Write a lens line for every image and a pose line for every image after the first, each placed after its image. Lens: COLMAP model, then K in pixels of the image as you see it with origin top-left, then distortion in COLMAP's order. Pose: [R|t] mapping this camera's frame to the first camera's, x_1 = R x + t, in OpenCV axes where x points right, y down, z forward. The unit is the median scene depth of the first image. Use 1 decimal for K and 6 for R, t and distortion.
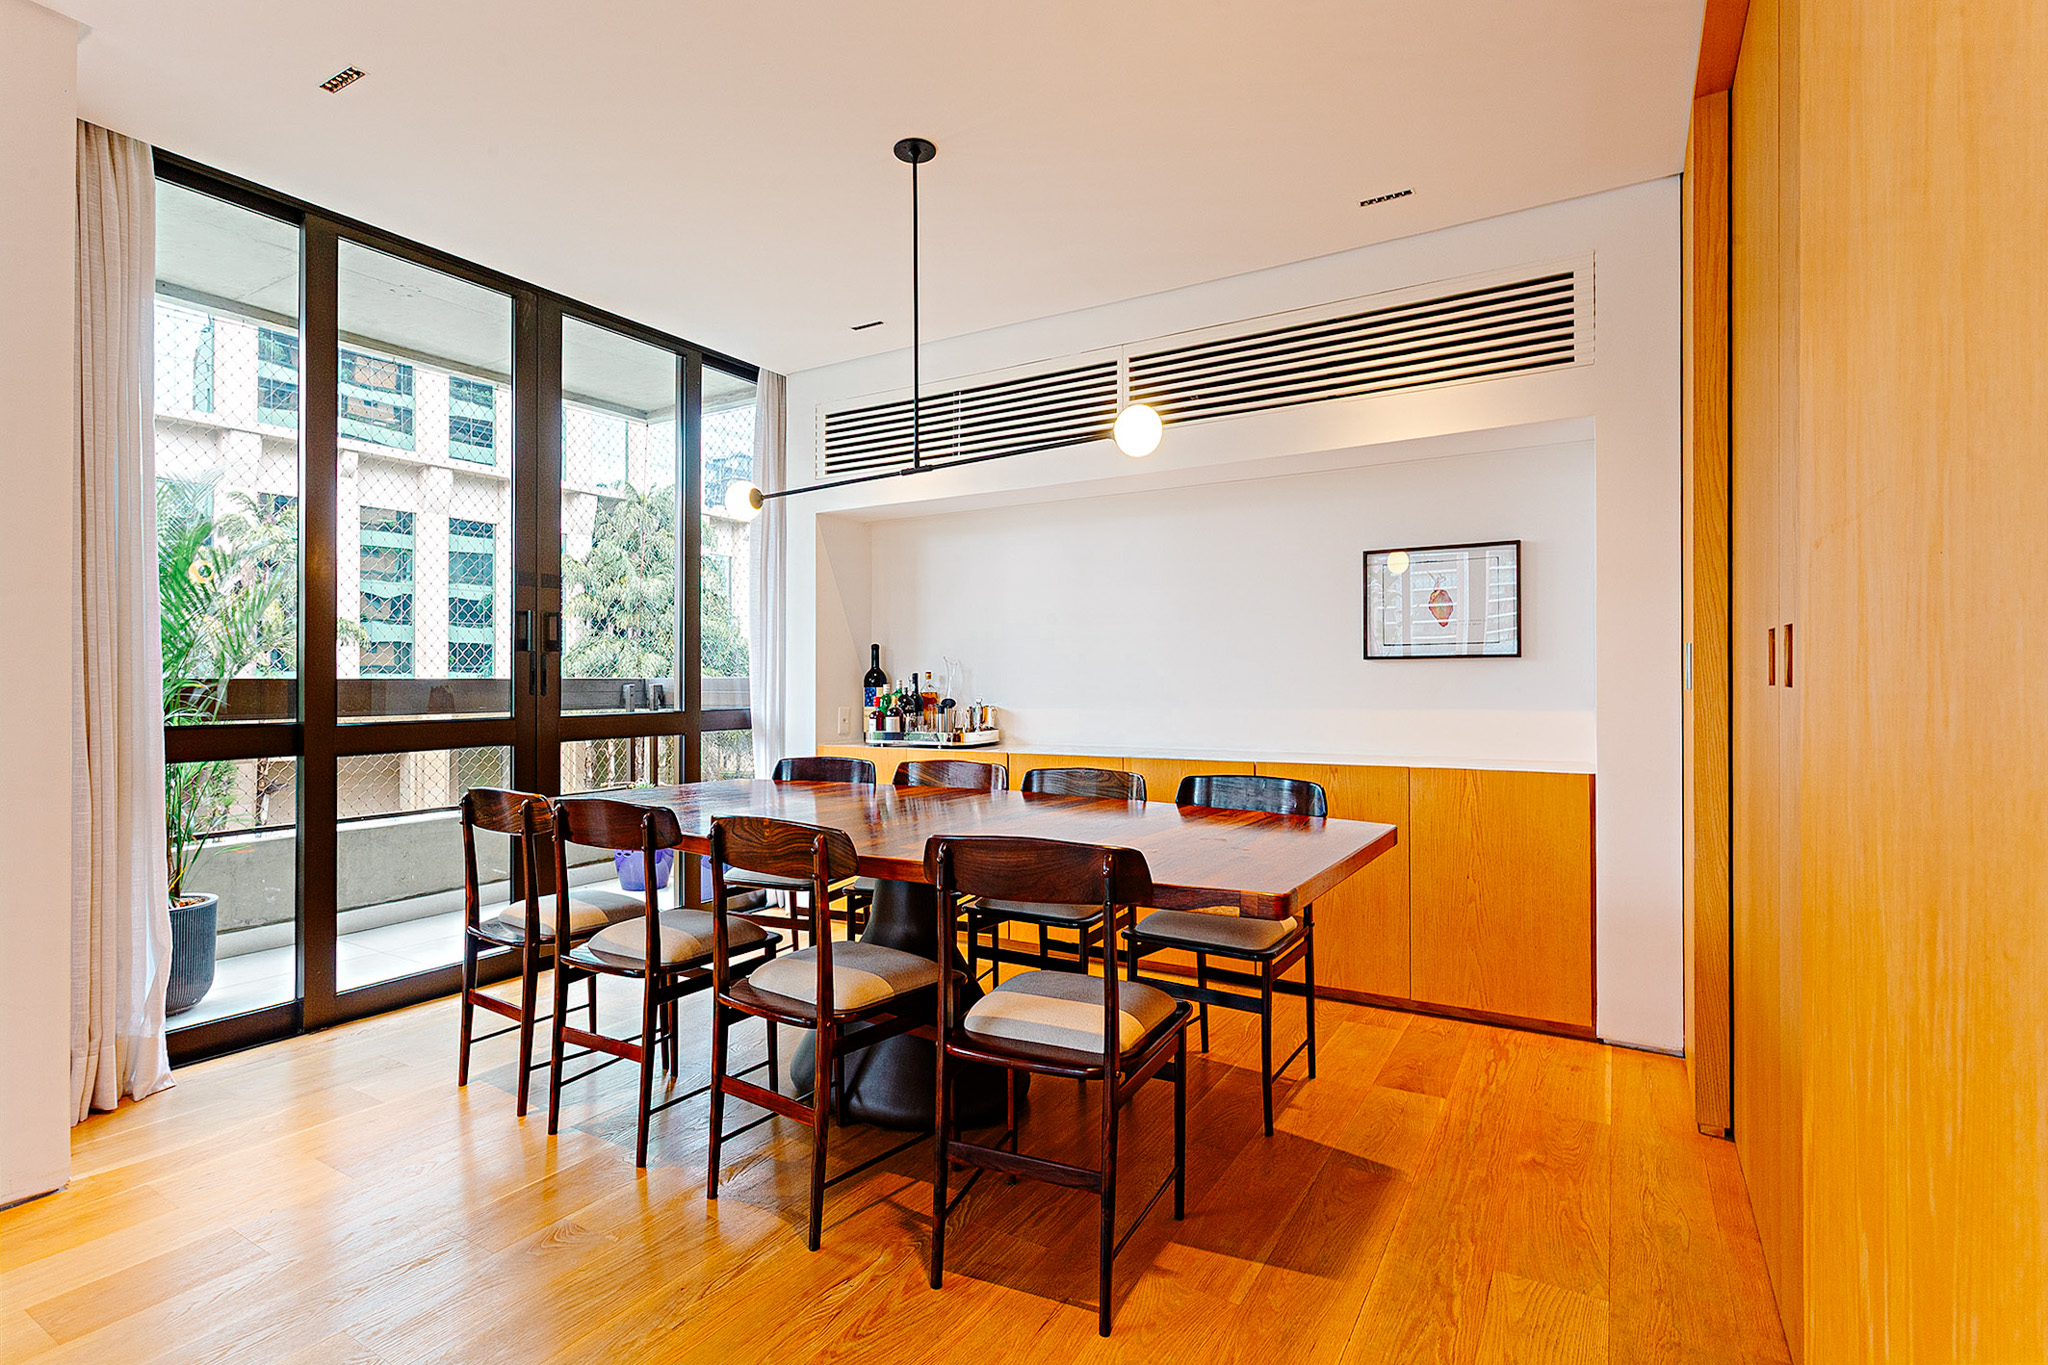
lens RADIAL K [[1026.9, 0, 1039.6], [0, 1026.9, 686.8], [0, 0, 1]] dist [0.021171, 0.000133]
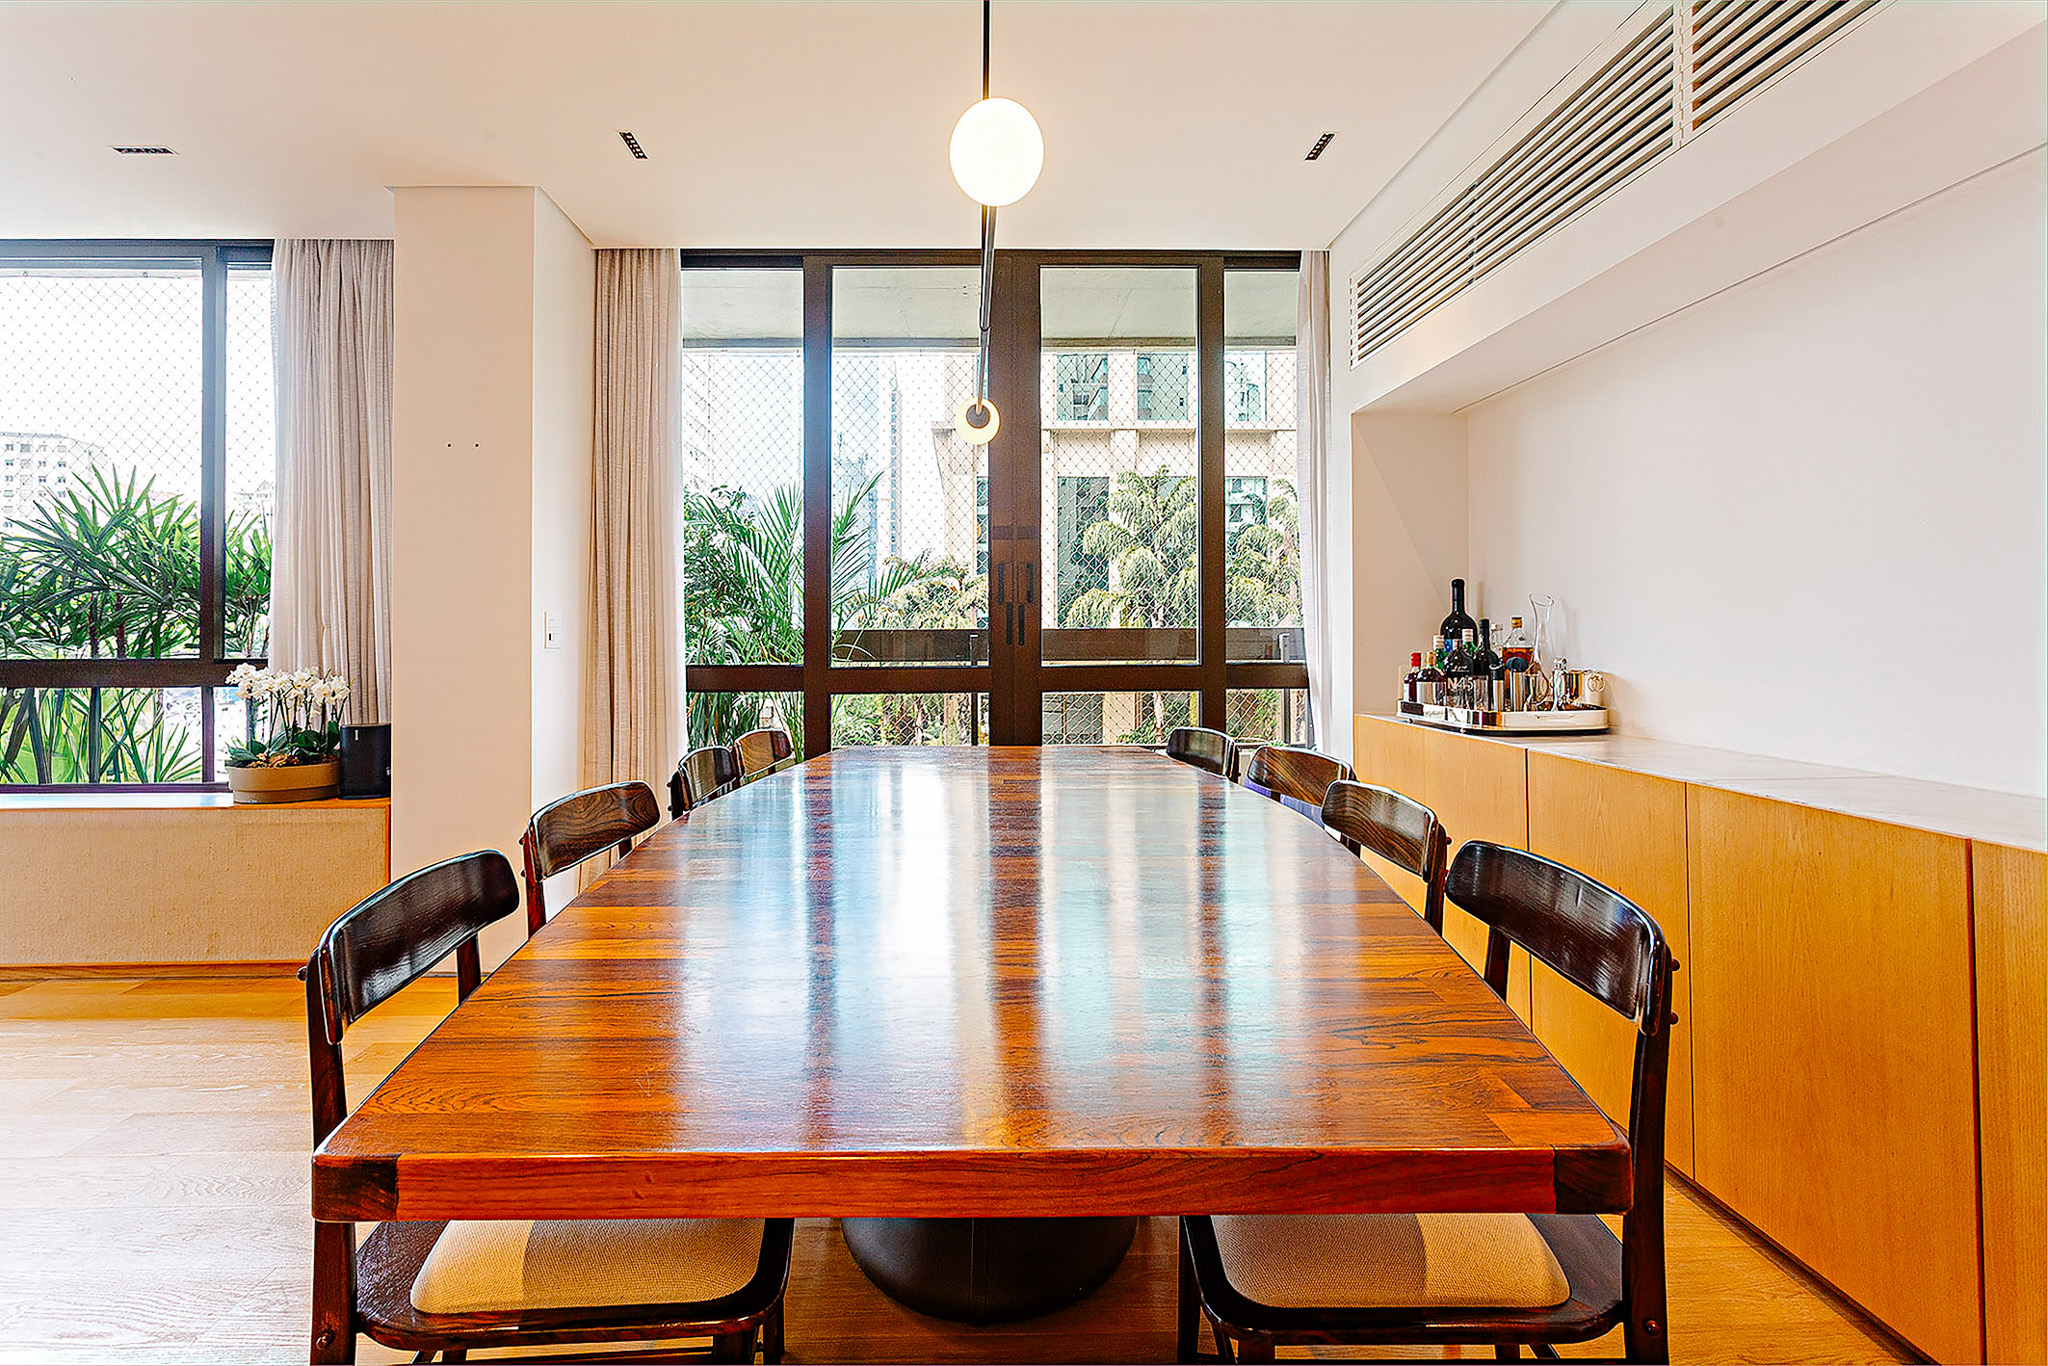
lens RADIAL K [[976.8, 0, 1005.9], [0, 976.8, 627.6], [0, 0, 1]] dist [0.002786, 0.000104]
pose [[0.523758, -0.000212, -0.851867, 0.271583], [-0.001462, 0.999998, -0.001148, -0.006463], [0.851866, 0.001847, 0.523757, 0.388387]]
